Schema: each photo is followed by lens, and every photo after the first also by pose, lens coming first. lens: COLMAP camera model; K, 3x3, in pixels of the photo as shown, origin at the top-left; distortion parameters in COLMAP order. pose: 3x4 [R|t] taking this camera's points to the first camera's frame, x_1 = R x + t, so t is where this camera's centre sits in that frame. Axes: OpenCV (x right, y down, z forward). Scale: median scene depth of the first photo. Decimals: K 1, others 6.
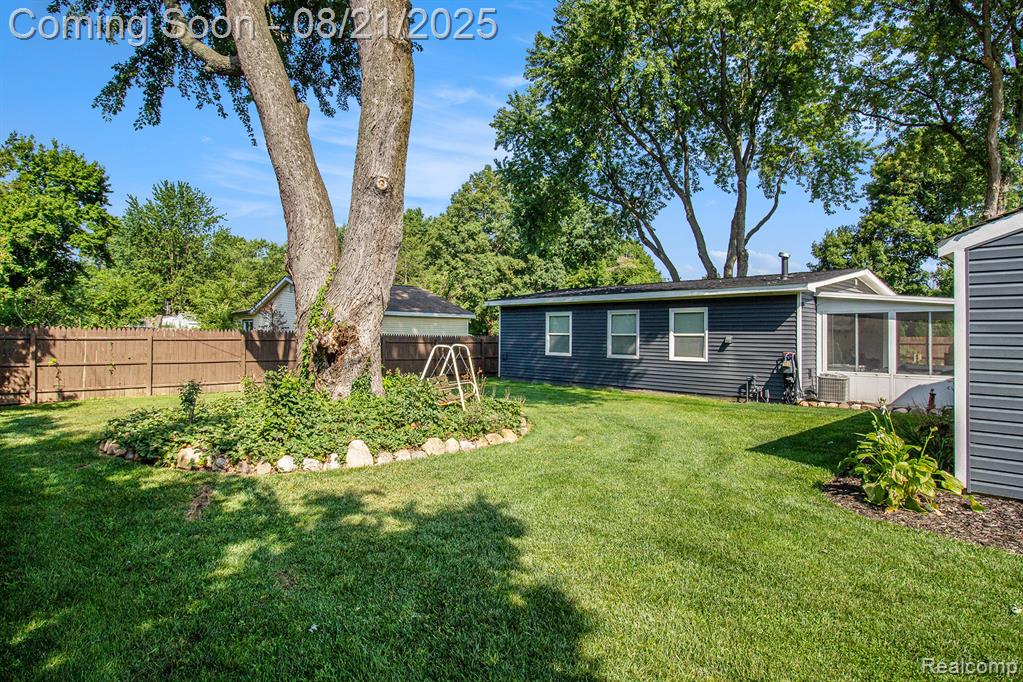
lens RADIAL K [[575.5, 0, 512.0], [0, 575.5, 329.2], [0, 0, 1]] dist [0.019168, -0.013105]
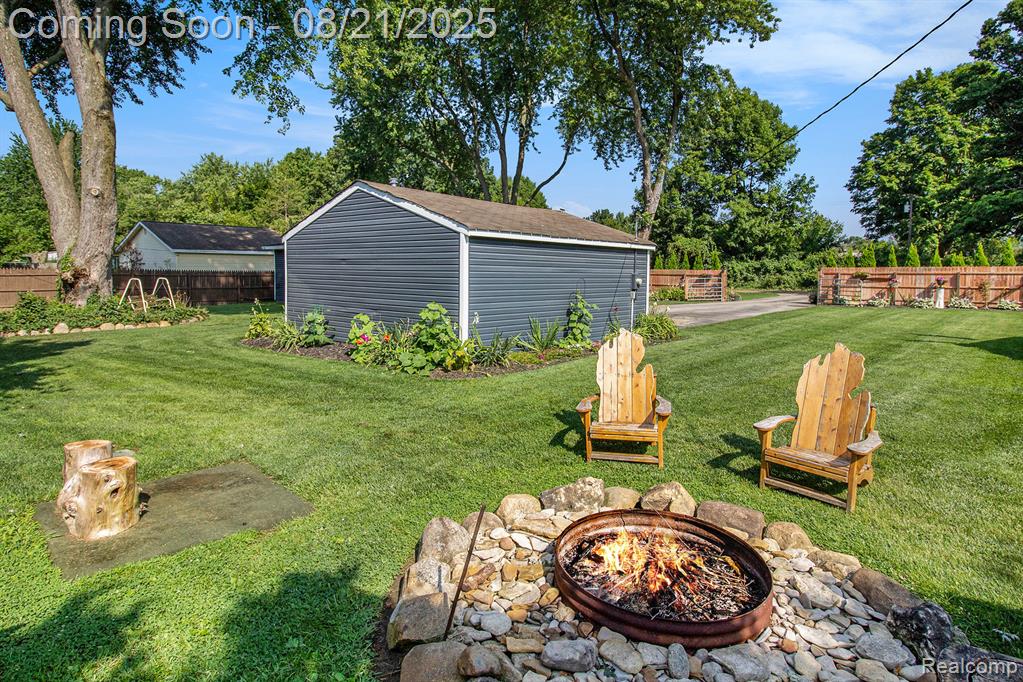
lens RADIAL K [[575.5, 0, 504.6], [0, 575.5, 317.3], [0, 0, 1]] dist [0.019168, -0.013105]
pose [[0.996295, -0.010865, 0.085313, 0.391334], [0.002396, 0.995110, 0.098748, -0.013089], [-0.085969, -0.098177, 0.991449, -0.424386]]
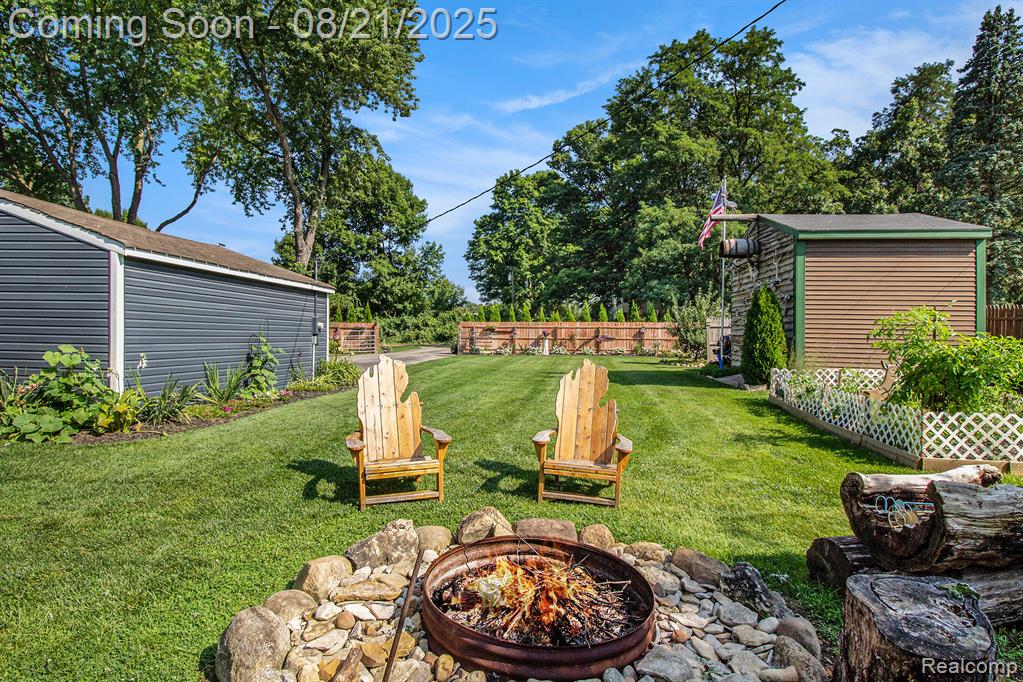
lens RADIAL K [[575.5, 0, 506.7], [0, 575.5, 330.5], [0, 0, 1]] dist [0.019168, -0.013105]
pose [[0.763382, 0.003346, 0.645939, 0.355456], [-0.017658, 0.999721, 0.015690, 0.002467], [-0.645706, -0.023384, 0.763228, -0.384373]]
